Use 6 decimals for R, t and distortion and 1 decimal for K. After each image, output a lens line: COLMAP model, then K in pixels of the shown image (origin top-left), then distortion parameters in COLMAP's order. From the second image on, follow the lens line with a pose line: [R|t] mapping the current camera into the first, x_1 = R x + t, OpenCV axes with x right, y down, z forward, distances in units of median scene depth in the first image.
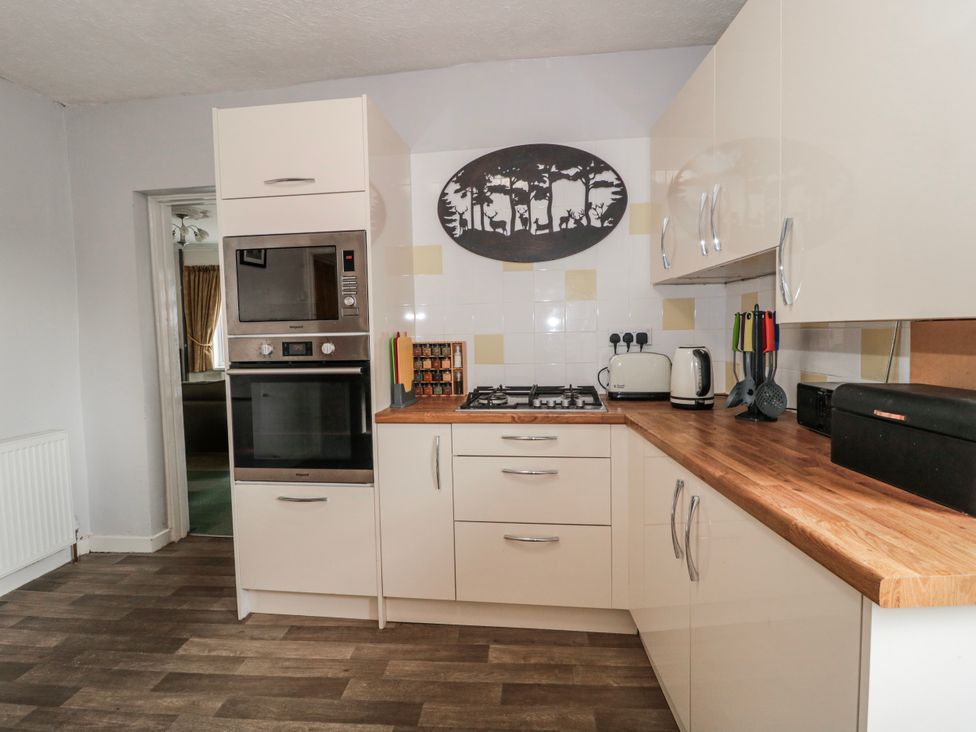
lens RADIAL K [[504.8, 0, 488.0], [0, 504.8, 366.0], [0, 0, 1]] dist [0.000431, -0.014857]
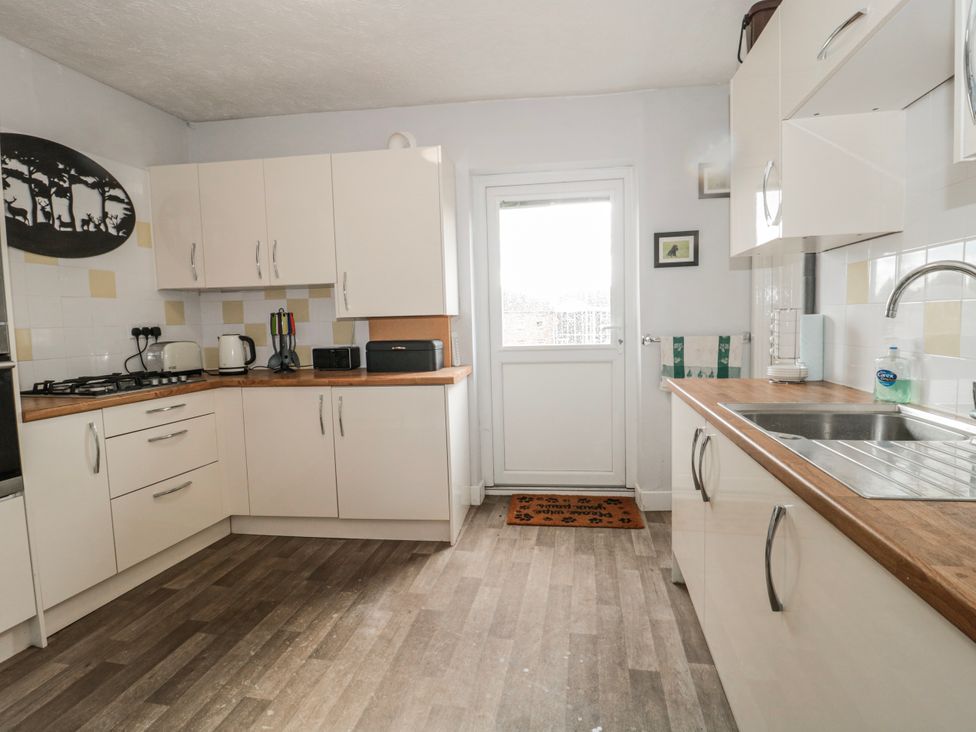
lens RADIAL K [[504.8, 0, 488.0], [0, 504.8, 366.0], [0, 0, 1]] dist [0.000431, -0.014857]
pose [[0.110259, -0.070171, 0.991423, -0.838237], [0.087339, 0.994330, 0.060664, 0.025643], [-0.990058, 0.079902, 0.115763, 0.051232]]
